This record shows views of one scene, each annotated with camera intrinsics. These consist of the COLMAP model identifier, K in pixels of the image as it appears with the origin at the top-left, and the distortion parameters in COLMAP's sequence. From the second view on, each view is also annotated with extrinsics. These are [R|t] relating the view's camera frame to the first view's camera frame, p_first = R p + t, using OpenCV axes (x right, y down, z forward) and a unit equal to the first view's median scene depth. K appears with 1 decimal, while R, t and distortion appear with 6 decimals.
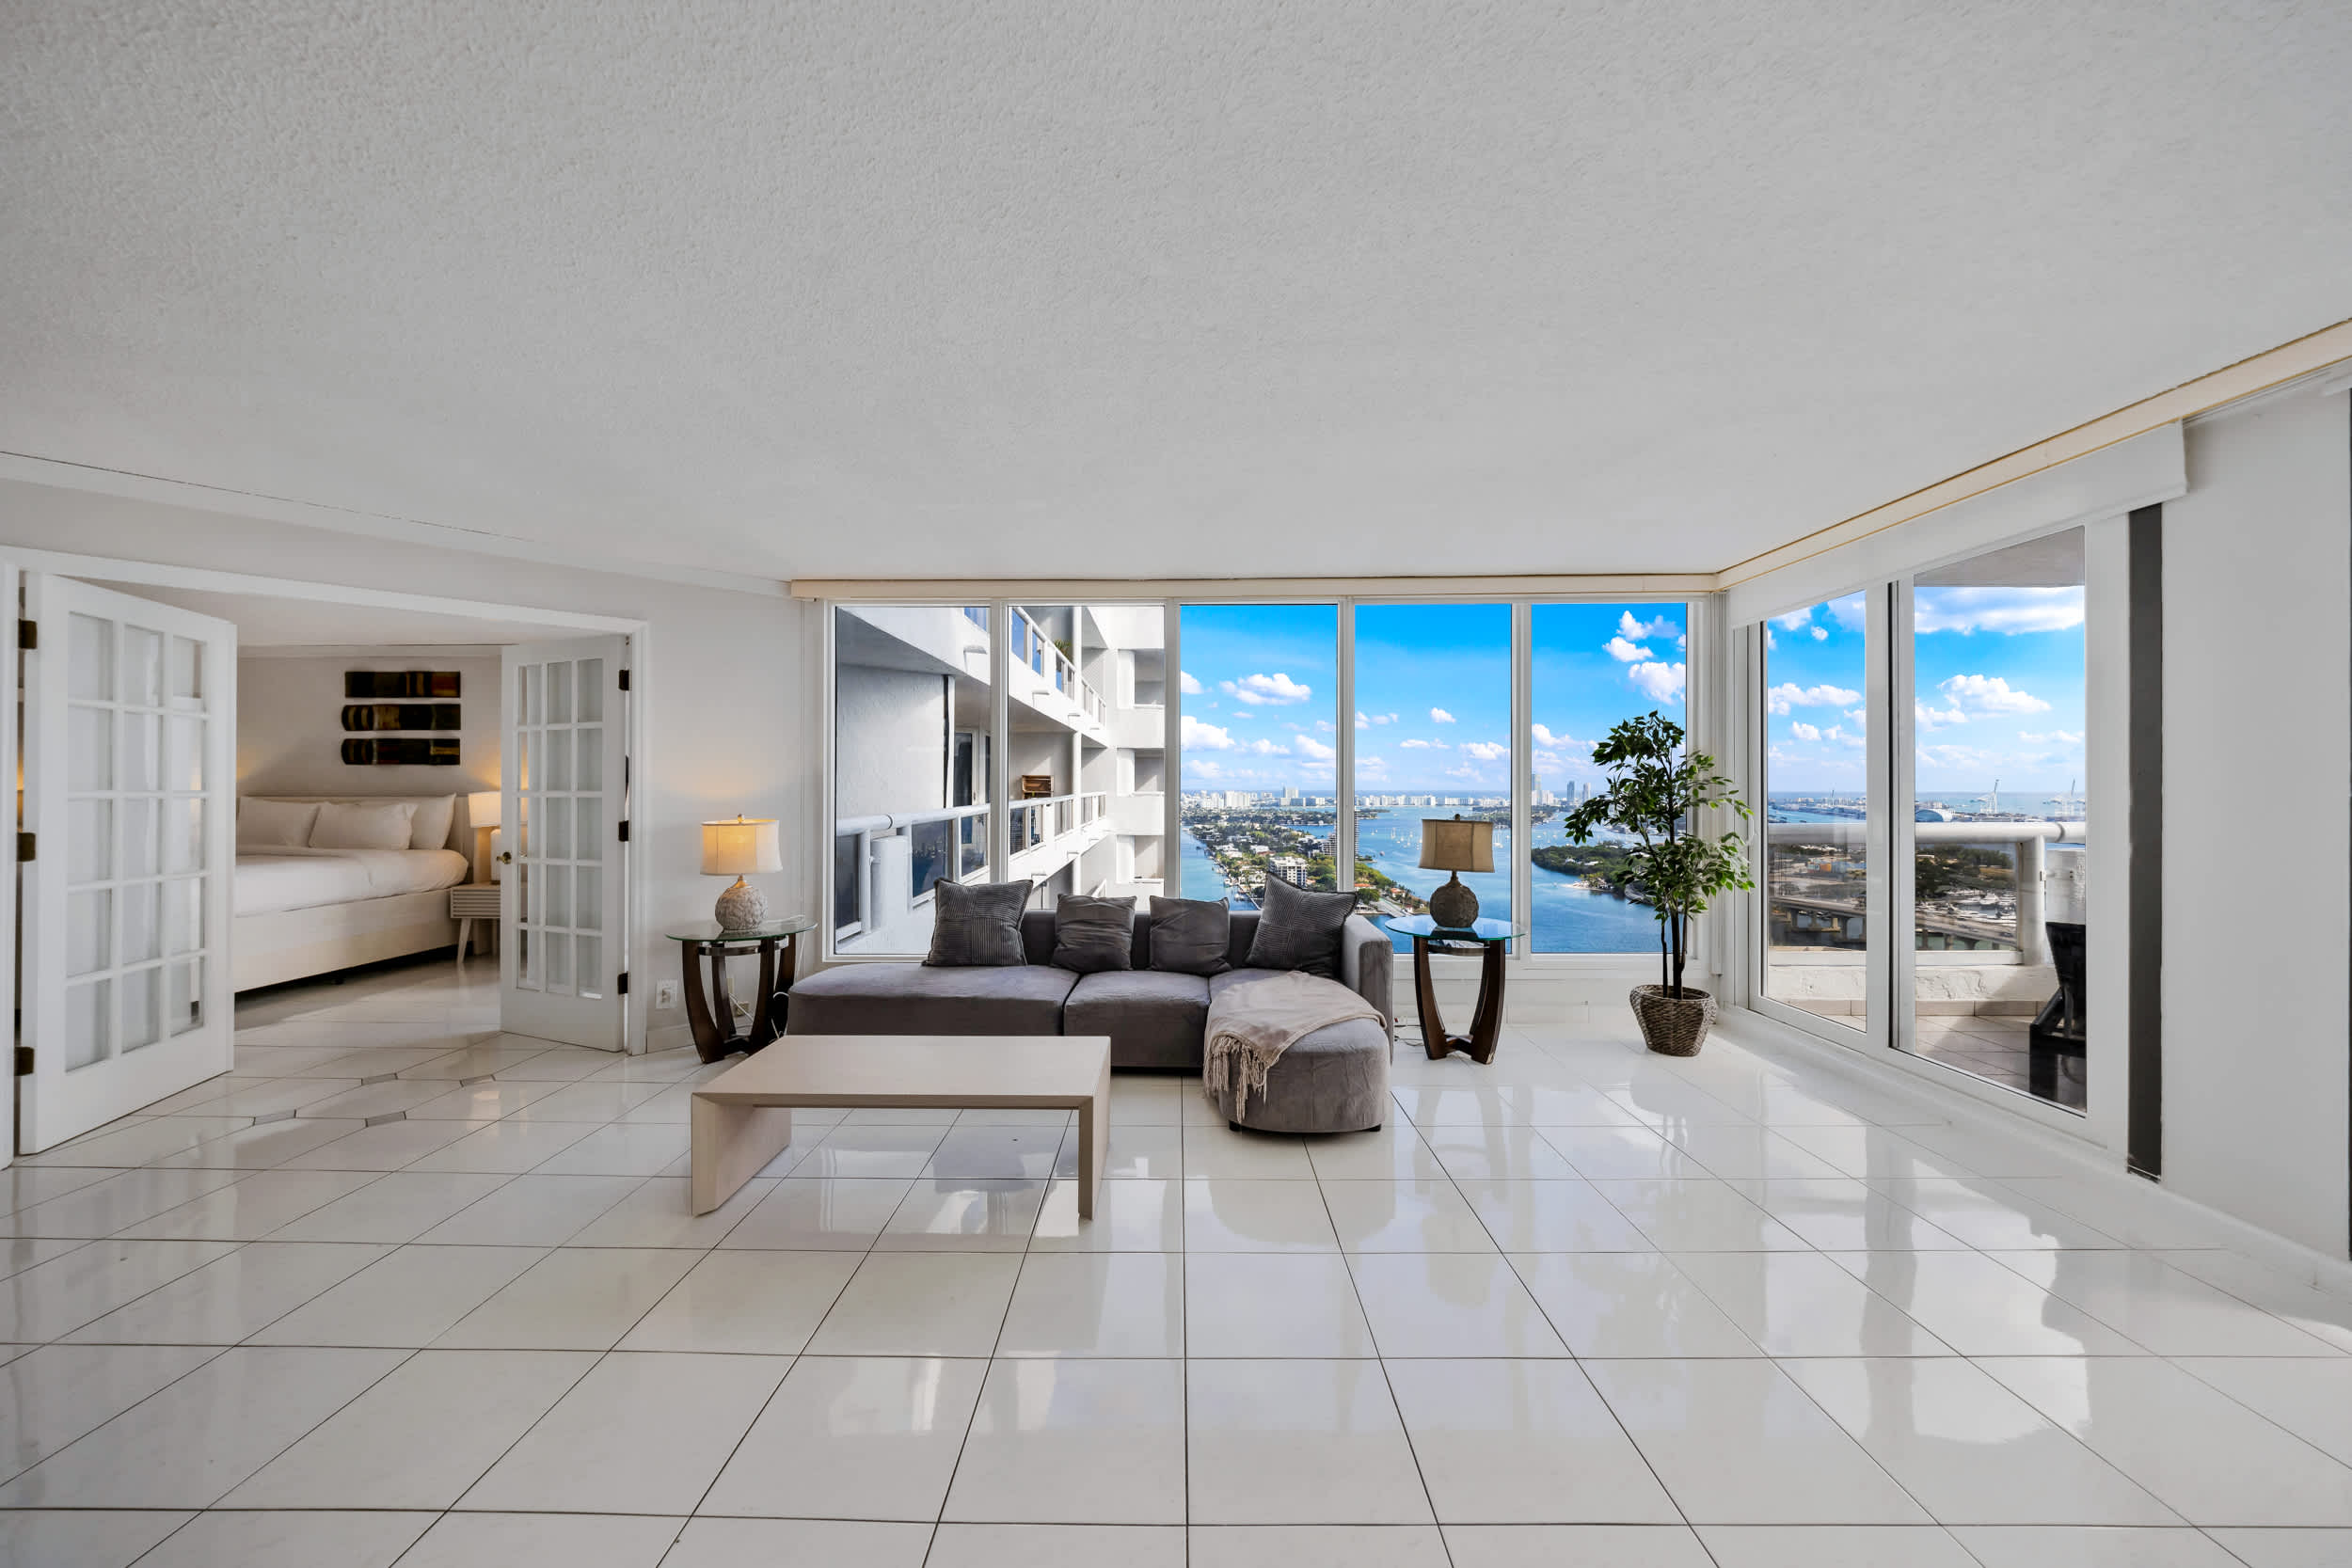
lens RADIAL K [[861.8, 0, 1176.0], [0, 861.8, 784.0], [0, 0, 1]] dist [-0.008783, -0.000072]
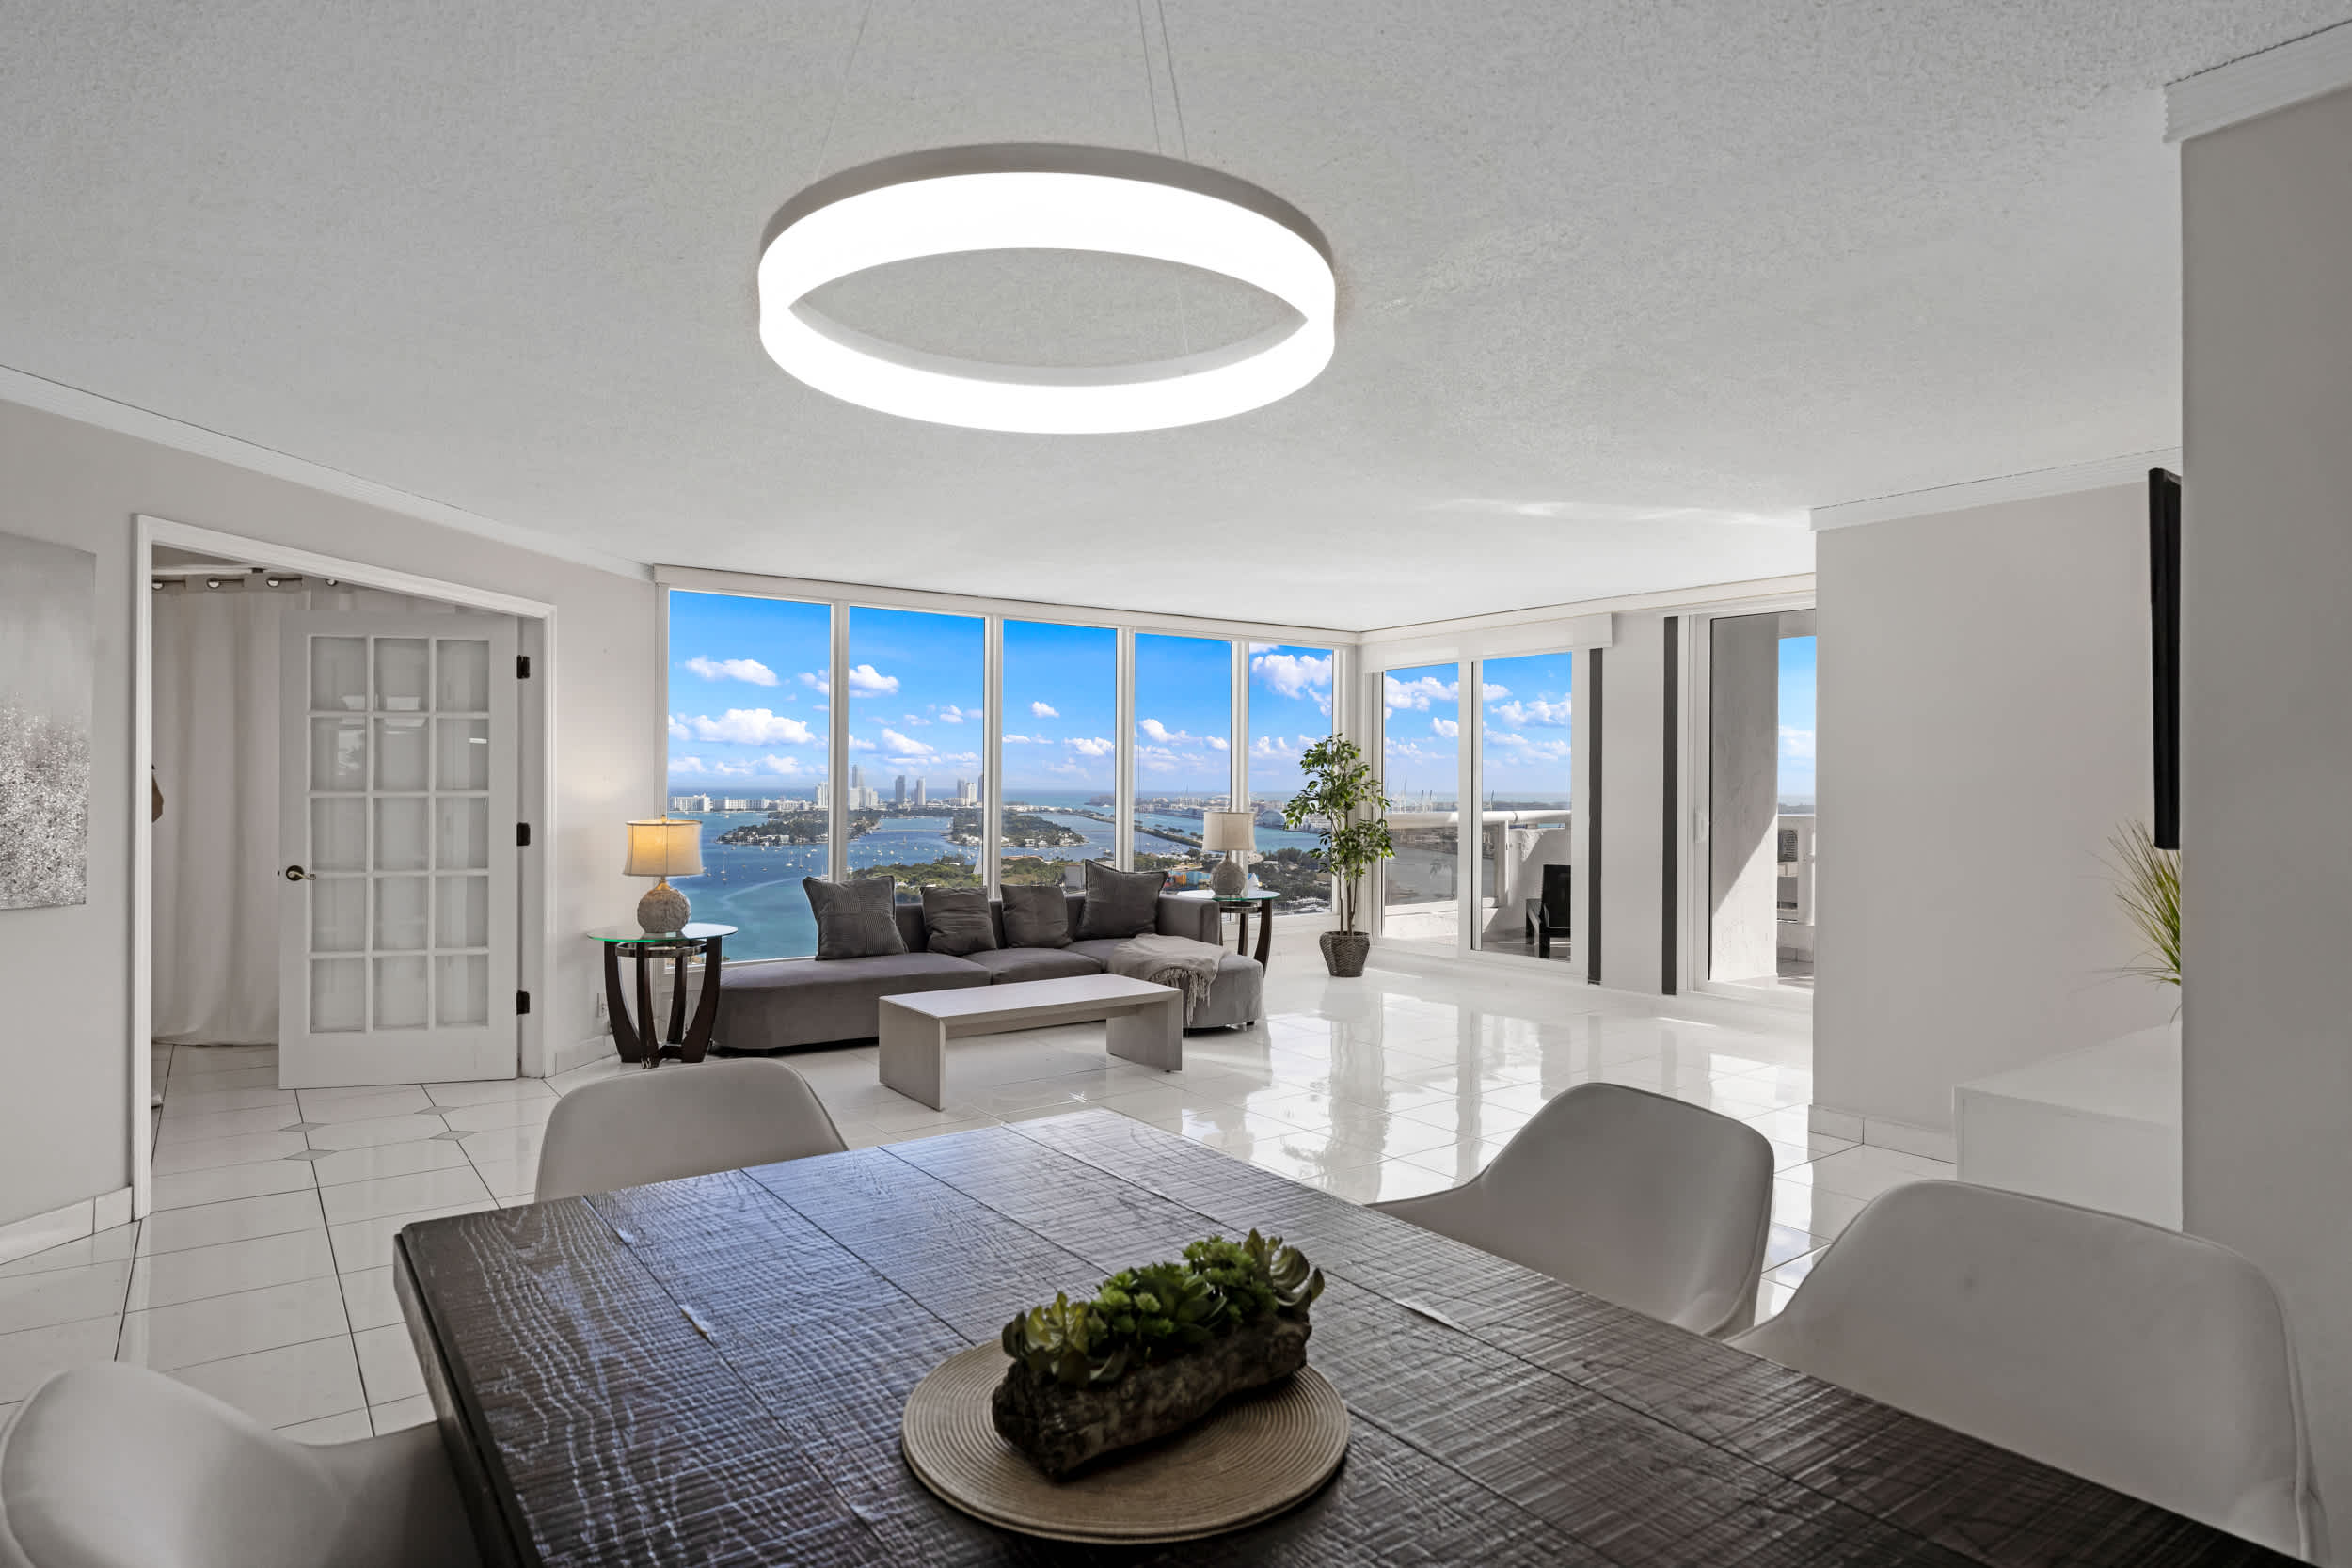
lens RADIAL K [[1306.0, 0, 1176.0], [0, 1306.0, 784.0], [0, 0, 1]] dist [0.002161, 0.000100]
pose [[0.793376, 0.003986, 0.608719, -0.913831], [-0.006819, 0.999974, 0.002339, -0.006426], [-0.608693, -0.006006, 0.793383, -0.504062]]
